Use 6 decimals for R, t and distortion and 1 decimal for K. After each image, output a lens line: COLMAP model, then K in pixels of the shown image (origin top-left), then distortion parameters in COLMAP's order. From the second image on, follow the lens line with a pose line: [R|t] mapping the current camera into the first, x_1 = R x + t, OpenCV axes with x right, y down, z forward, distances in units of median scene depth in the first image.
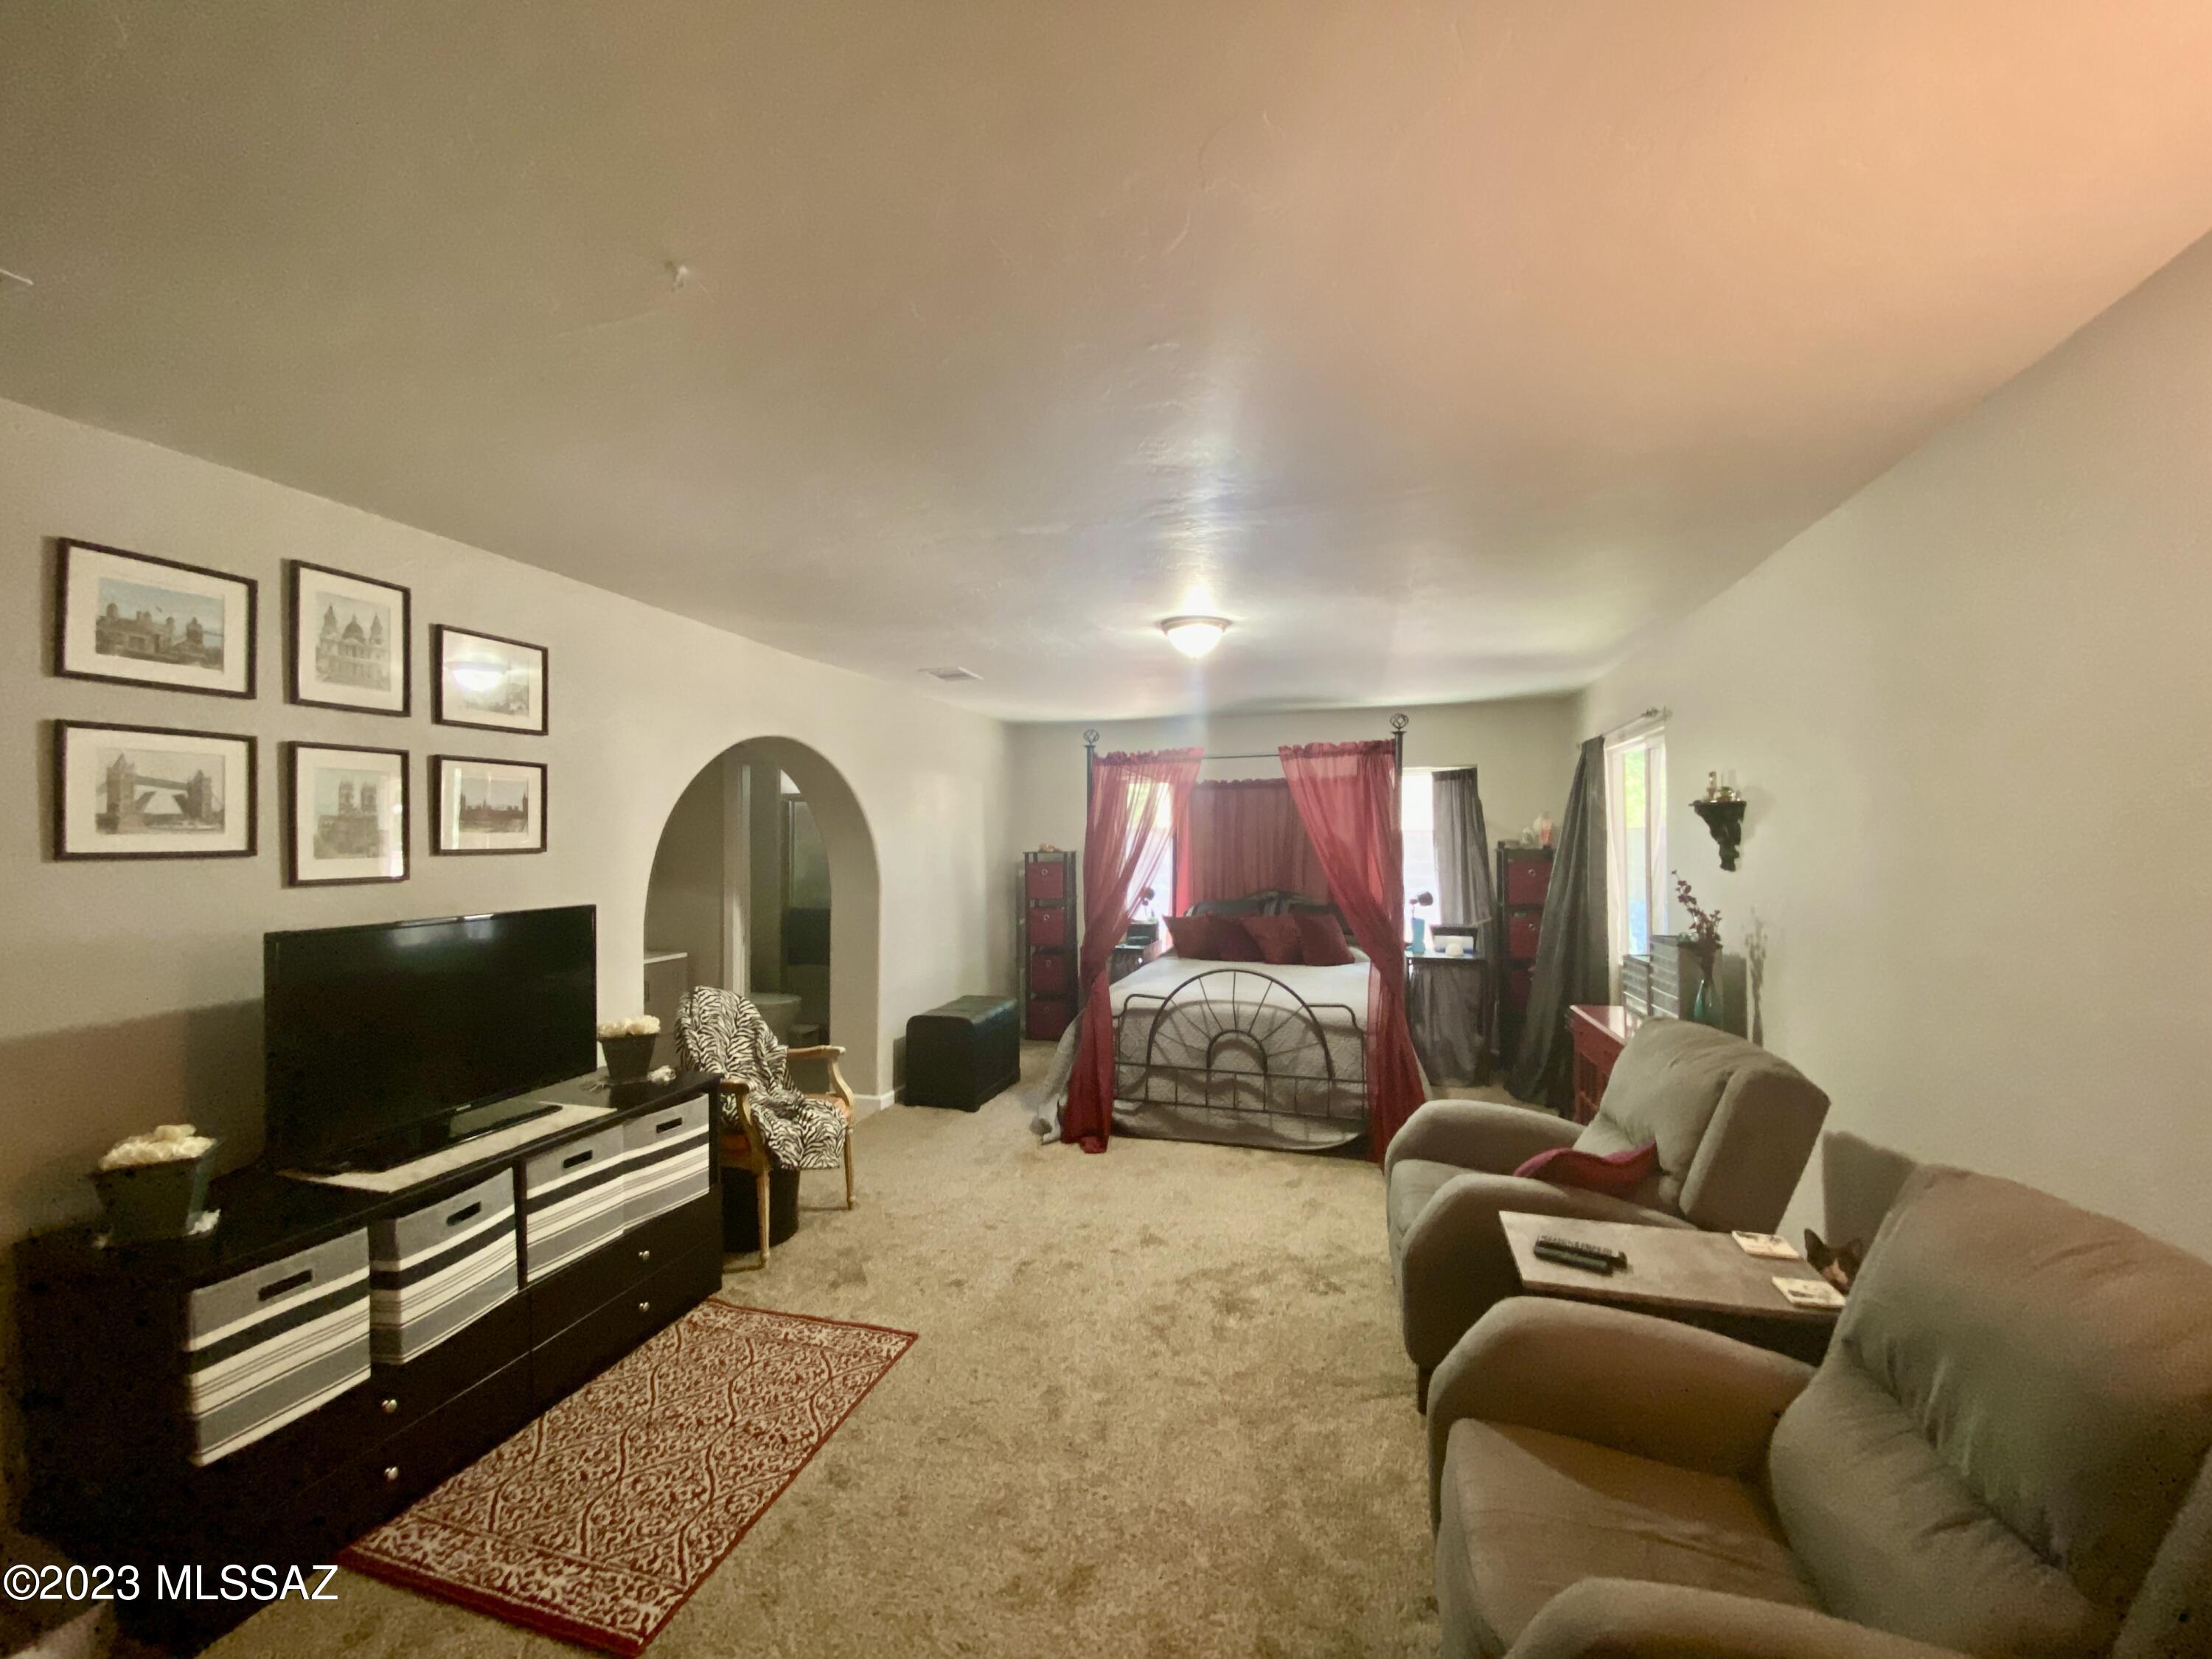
lens RADIAL K [[884.0, 0, 1073.2], [0, 884.0, 832.8], [0, 0, 1]] dist [-0.000807, -0.019841]
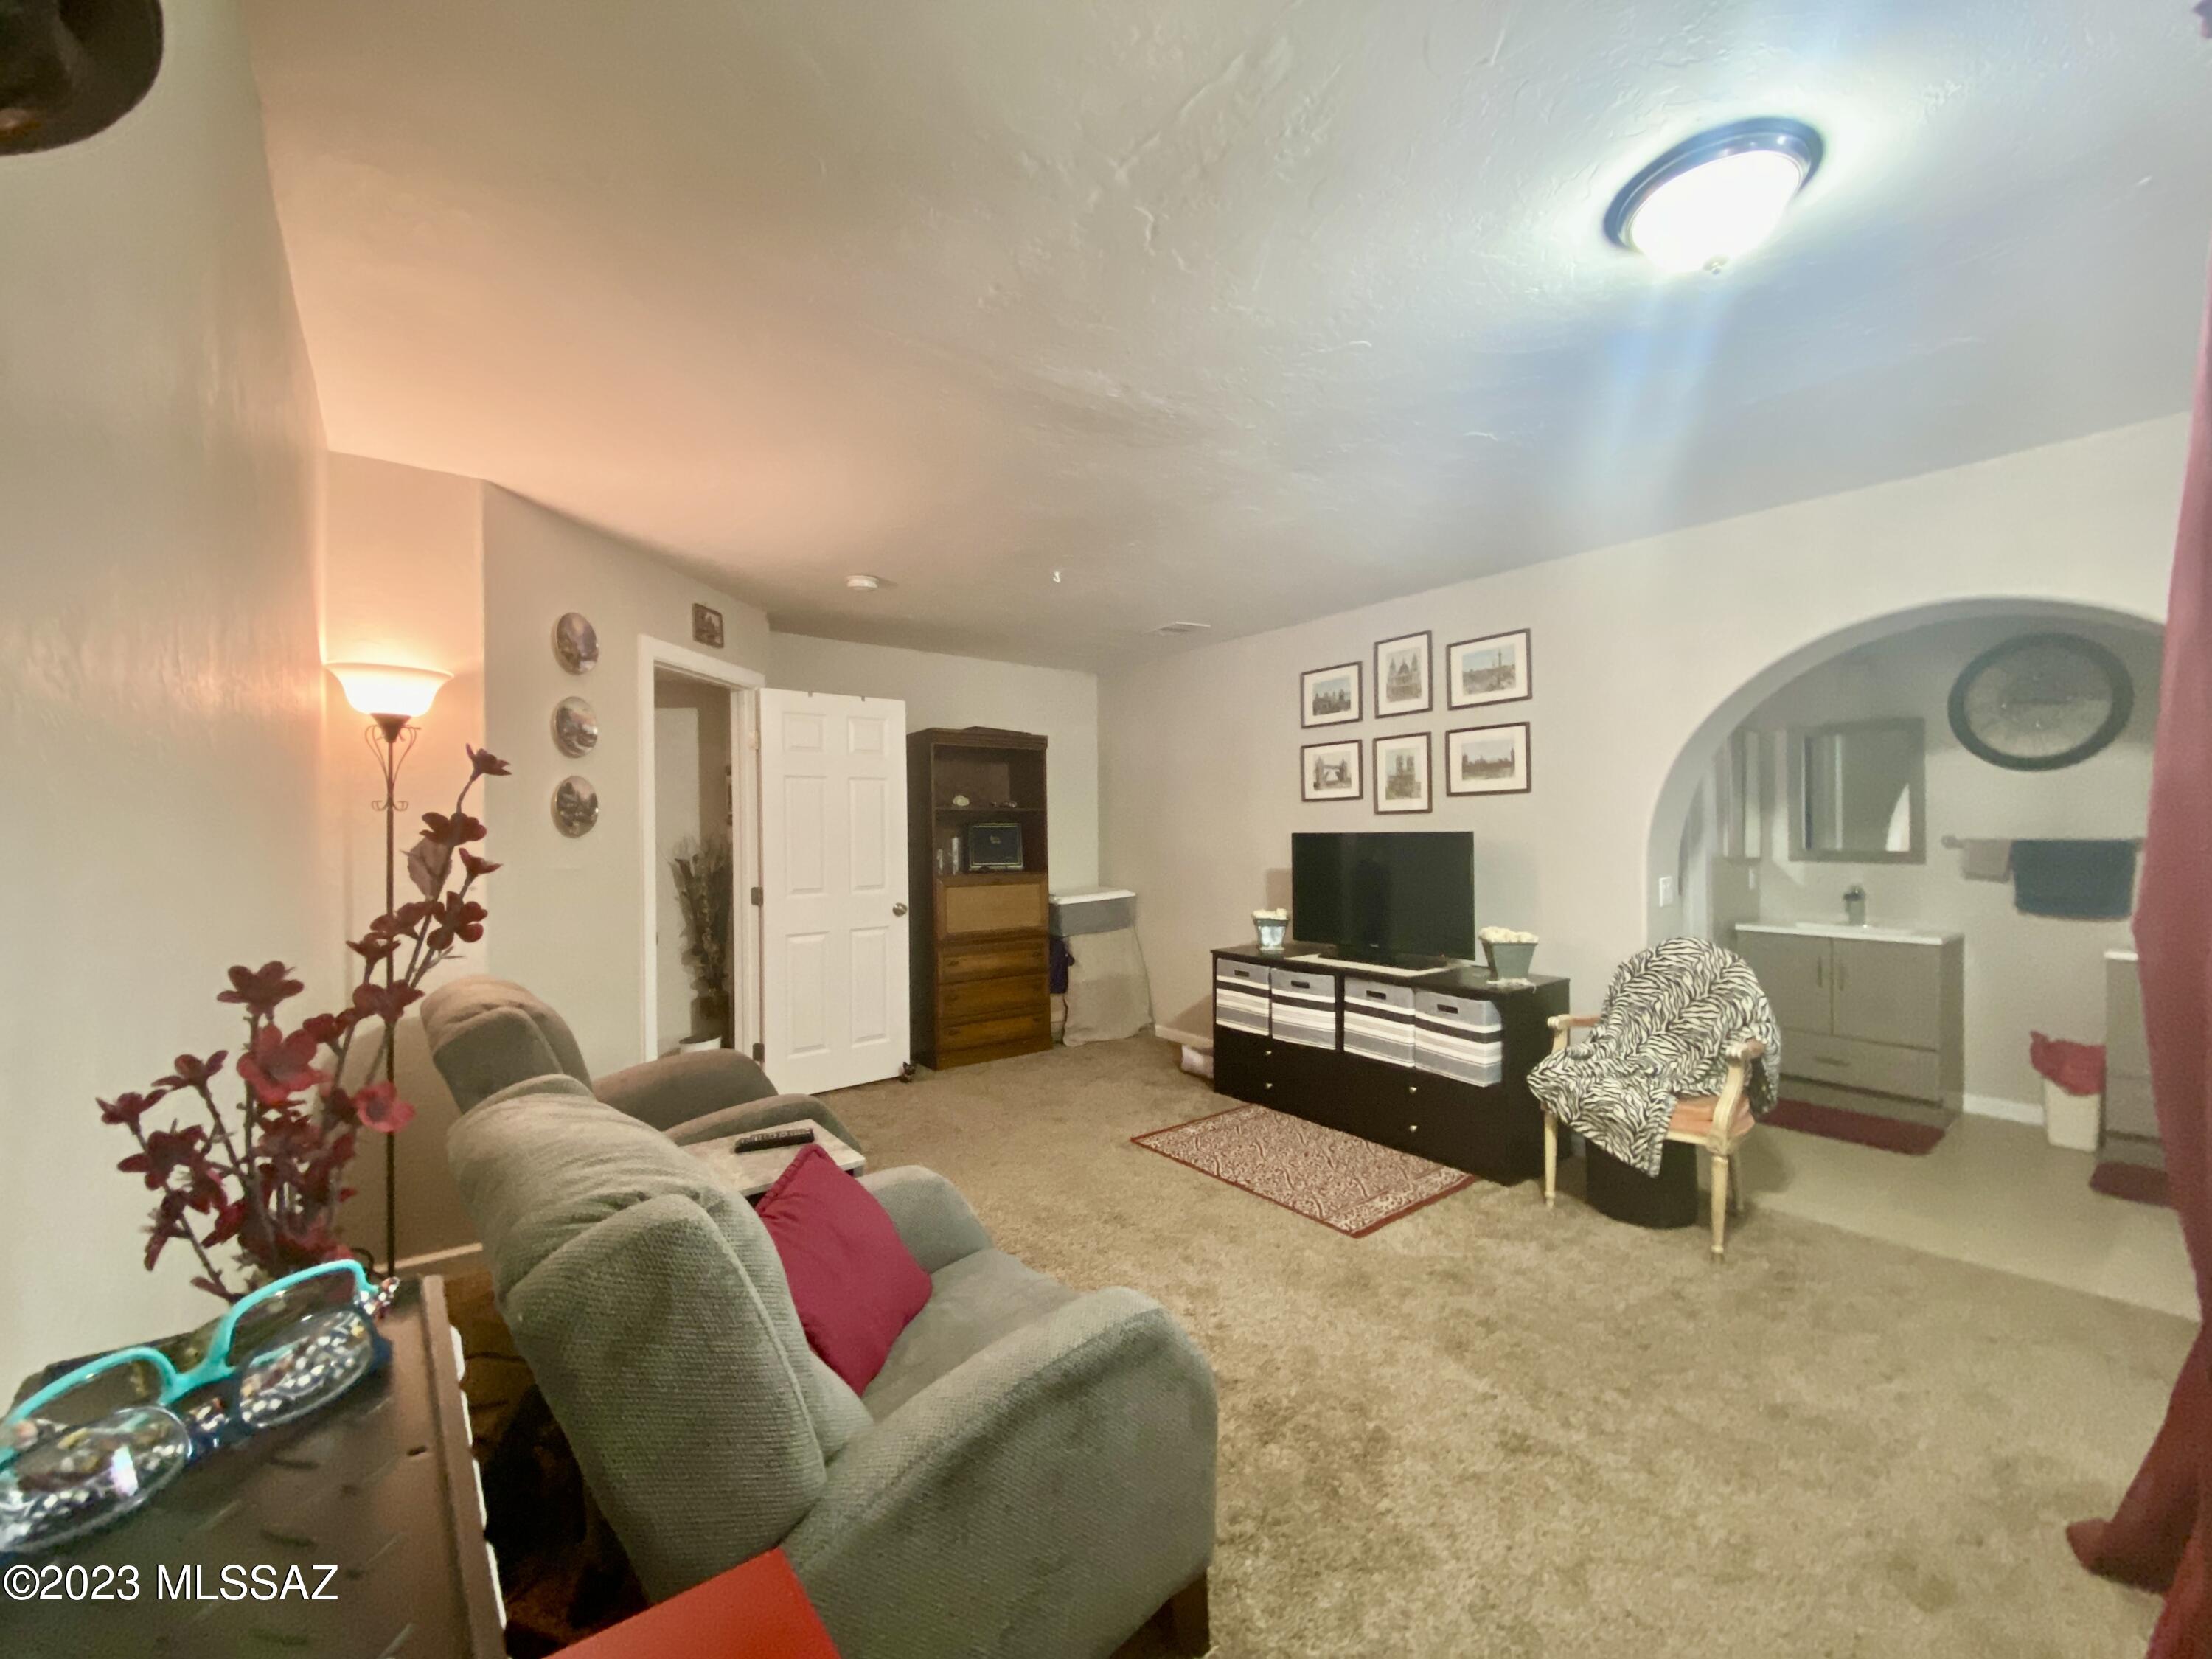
lens RADIAL K [[888.2, 0, 1100.9], [0, 888.2, 824.4], [0, 0, 1]] dist [0.052869, -0.039962]
pose [[-0.581005, 0.010134, -0.813837, 1.019874], [0.023904, 0.999704, -0.004616, 0.075970], [0.813549, -0.022136, -0.581075, 1.596233]]
